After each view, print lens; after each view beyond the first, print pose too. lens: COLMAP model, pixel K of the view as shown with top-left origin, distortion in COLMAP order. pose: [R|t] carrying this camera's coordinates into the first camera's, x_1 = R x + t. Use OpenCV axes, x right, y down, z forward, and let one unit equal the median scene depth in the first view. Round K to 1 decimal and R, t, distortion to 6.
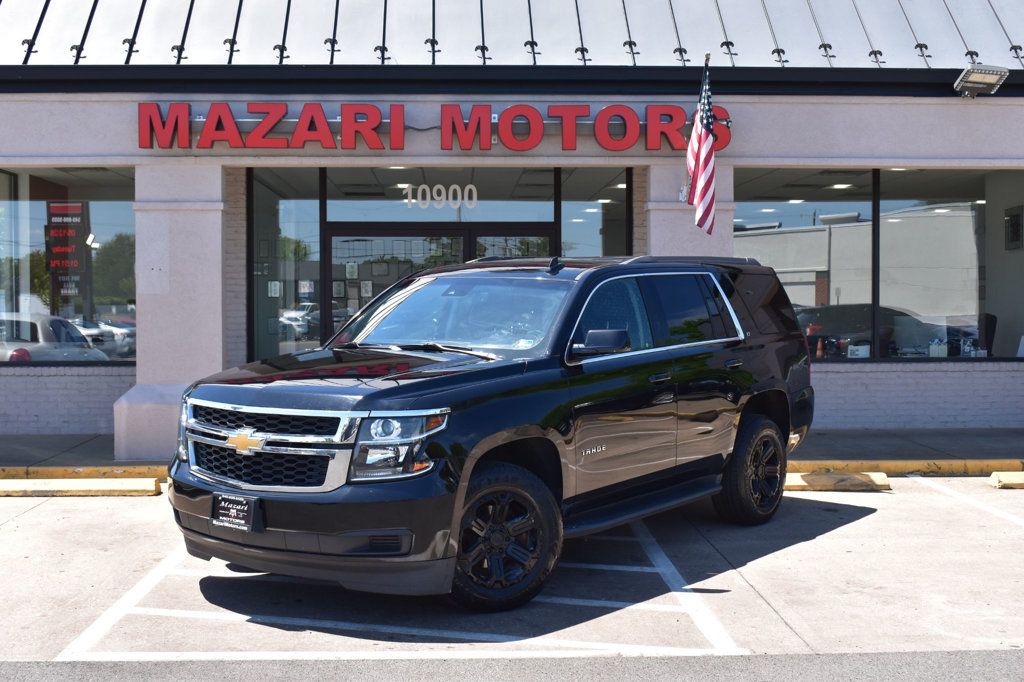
lens RADIAL K [[1363.6, 0, 512.0], [0, 1363.6, 341.0], [0, 0, 1]] dist [-0.022087, -0.018496]
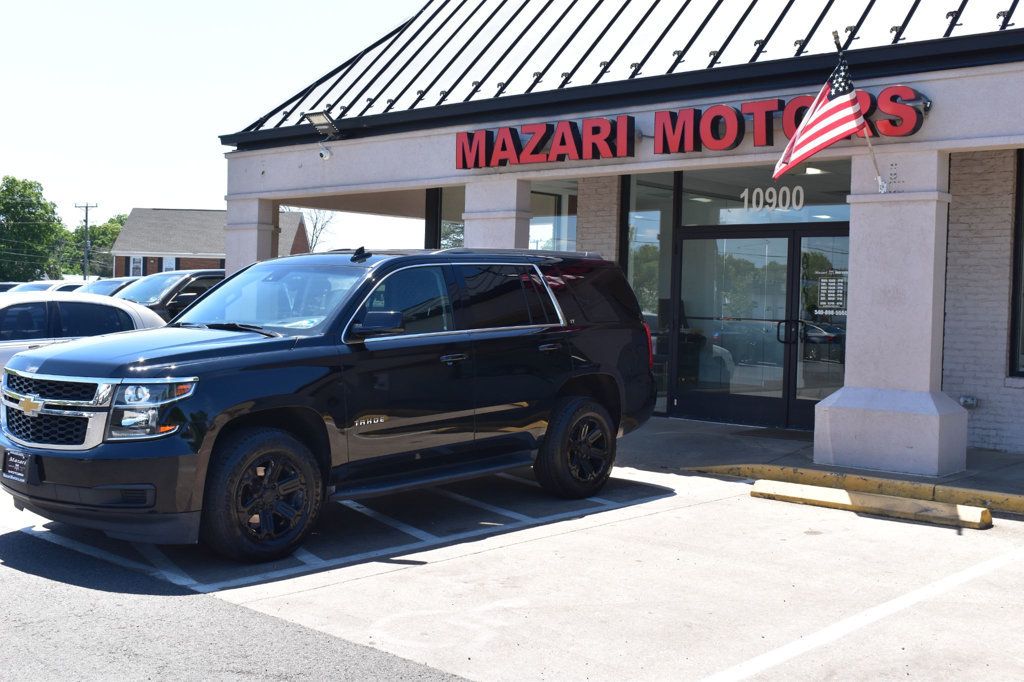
lens RADIAL K [[1237.2, 0, 512.0], [0, 1237.2, 341.0], [0, 0, 1]] dist [-0.000647, -0.011385]
pose [[0.703601, 0.040353, -0.709448, 0.549296], [-0.045976, 0.998880, 0.011219, -0.000513], [0.709106, 0.024724, 0.704668, 0.237761]]
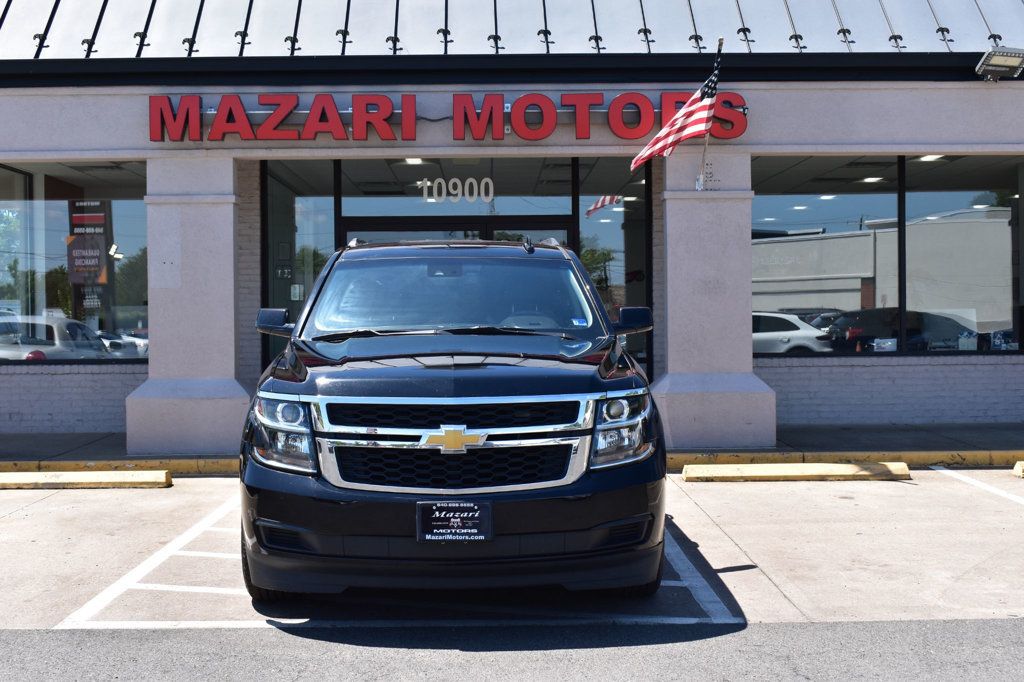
lens RADIAL K [[1410.9, 0, 512.0], [0, 1410.9, 341.0], [0, 0, 1]] dist [-0.013813, -0.025336]
pose [[0.999624, -0.006534, -0.026648, 0.016522], [0.006256, 0.999925, -0.010509, 0.016427], [0.026714, 0.010339, 0.999590, -0.021300]]
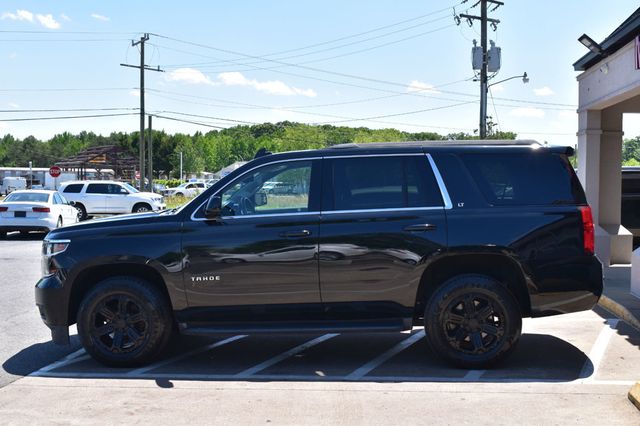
lens RADIAL K [[869.5, 0, 320.0], [0, 869.5, 213.0], [0, 0, 1]] dist [-0.022519, 0.002857]
pose [[-0.104055, 0.078378, -0.991478, 0.630897], [-0.034929, 0.995987, 0.082400, -0.046406], [0.993958, 0.043205, -0.100900, 0.775604]]
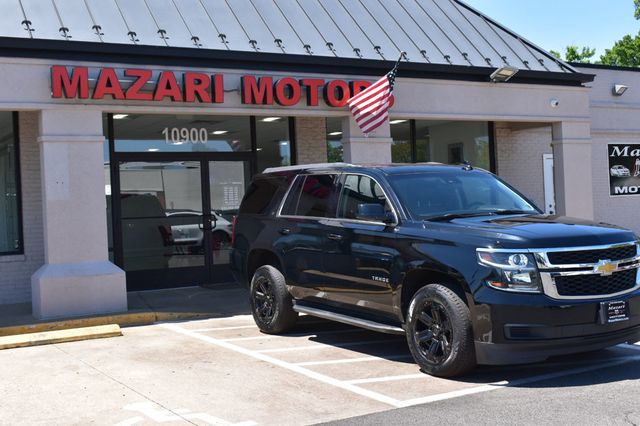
lens RADIAL K [[869.5, 0, 320.0], [0, 869.5, 213.0], [0, 0, 1]] dist [-0.022519, 0.002857]
pose [[0.874515, -0.036772, 0.483602, -0.458417], [0.053444, 0.998356, -0.020732, 0.012093], [-0.482044, 0.043976, 0.875042, 0.075272]]
